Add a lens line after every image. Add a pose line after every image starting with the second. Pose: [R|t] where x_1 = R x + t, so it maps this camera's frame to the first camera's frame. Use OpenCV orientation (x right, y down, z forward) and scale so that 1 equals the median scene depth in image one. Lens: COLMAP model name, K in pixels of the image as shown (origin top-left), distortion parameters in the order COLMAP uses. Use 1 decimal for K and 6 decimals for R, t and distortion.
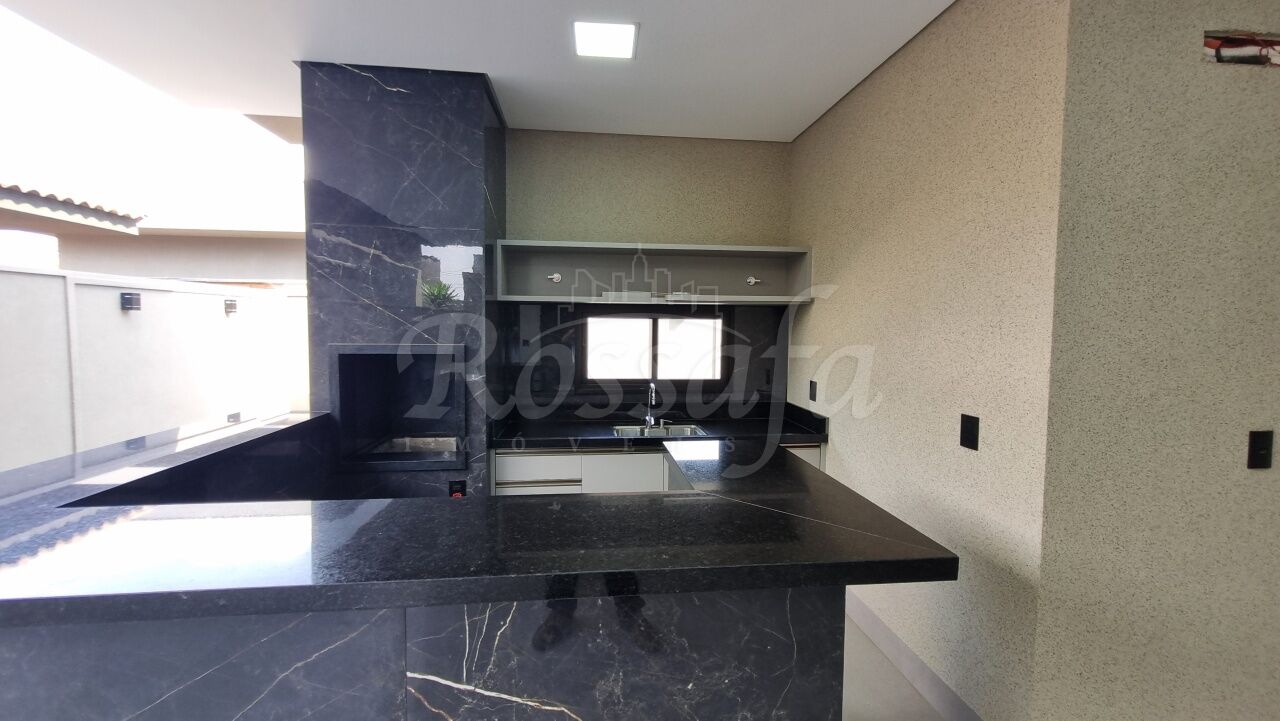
lens RADIAL K [[503.9, 0, 637.5], [0, 503.9, 349.8], [0, 0, 1]] dist [0.011060, -0.003089]
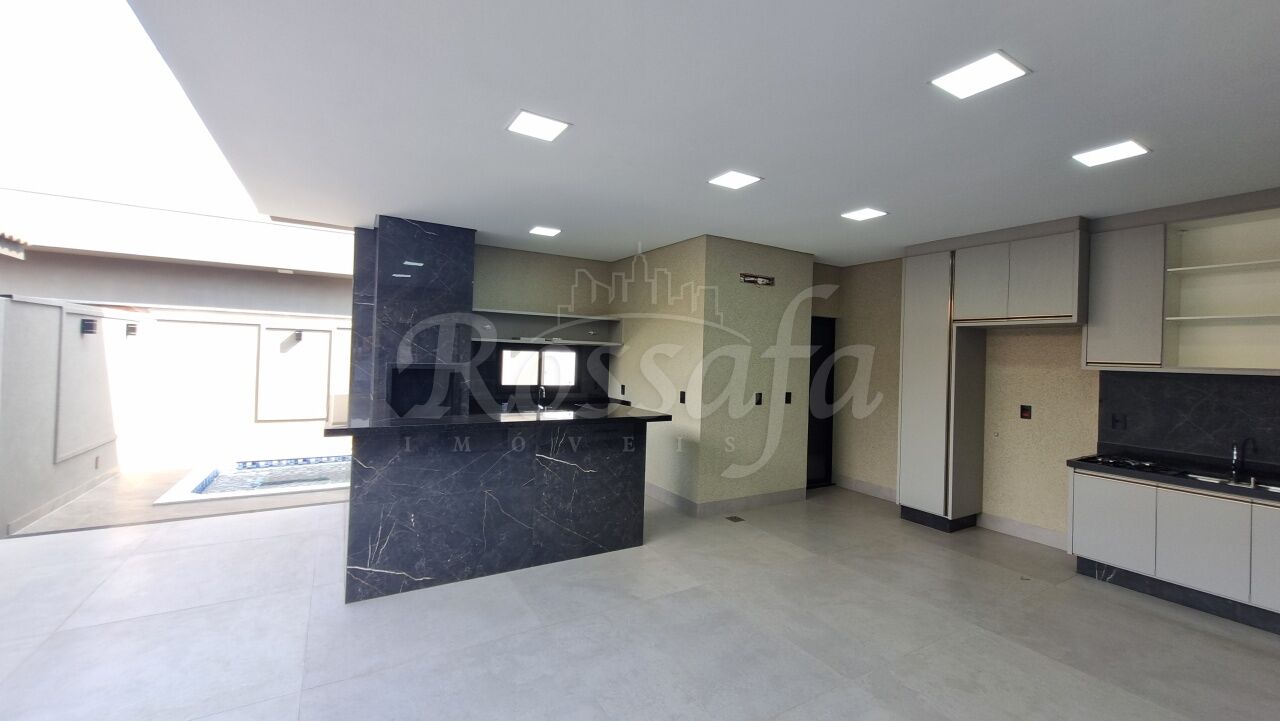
lens RADIAL K [[503.9, 0, 640.6], [0, 503.9, 354.1], [0, 0, 1]] dist [0.011060, -0.003089]
pose [[0.908125, 0.020446, 0.418200, -0.431413], [-0.001639, 0.998973, -0.045280, 0.030571], [-0.418696, 0.040435, 0.907226, -0.858065]]
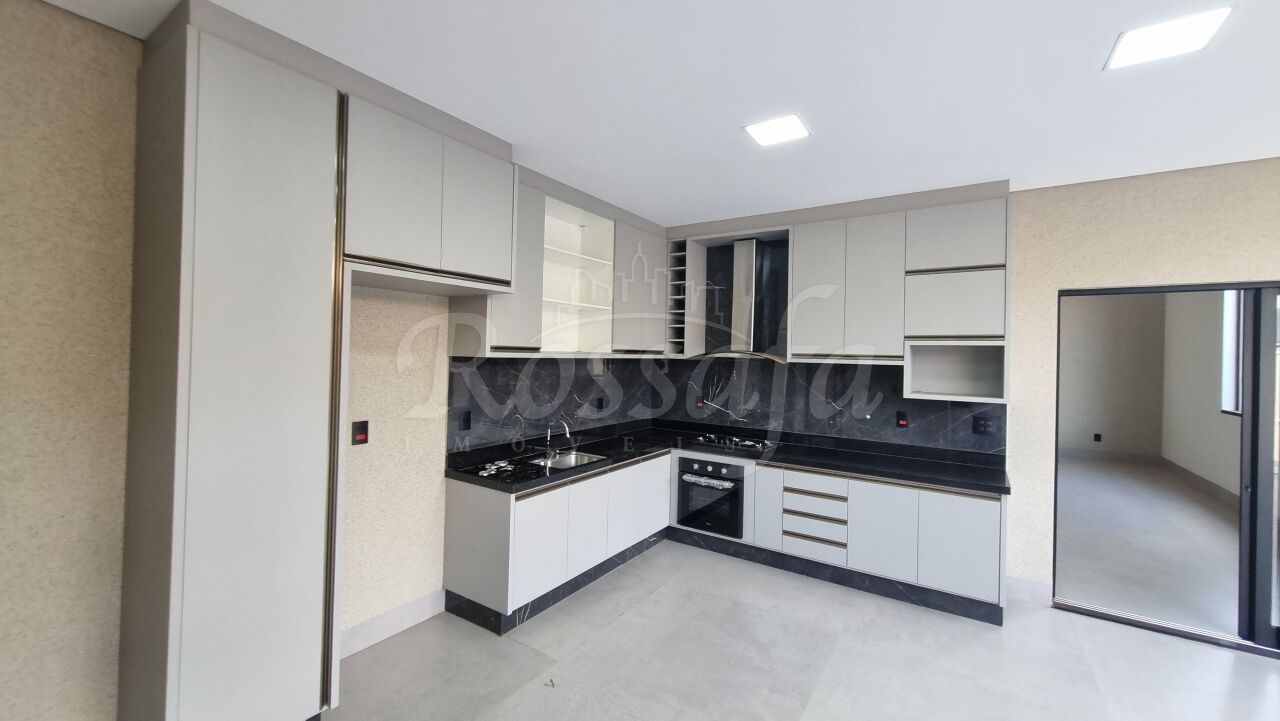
lens RADIAL K [[503.9, 0, 636.9], [0, 503.9, 351.8], [0, 0, 1]] dist [0.011060, -0.003089]
pose [[-0.770560, -0.024675, 0.636890, 0.331605], [0.004883, 0.998992, 0.044612, -0.041152], [-0.637349, 0.037486, -0.769663, 0.392029]]
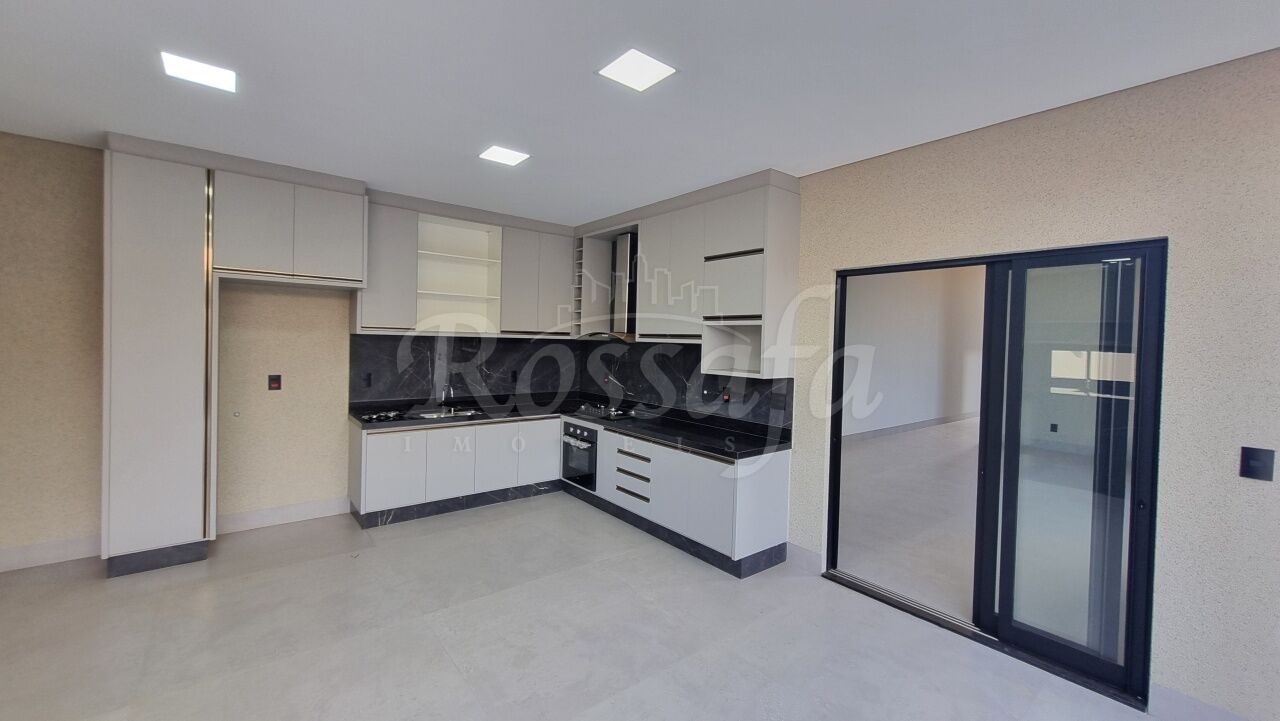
lens RADIAL K [[503.9, 0, 639.0], [0, 503.9, 351.2], [0, 0, 1]] dist [0.011060, -0.003089]
pose [[-0.538388, -0.043636, 0.841567, -0.375404], [0.012911, 0.998114, 0.060012, -0.015579], [-0.842598, 0.043176, -0.536809, -0.059970]]
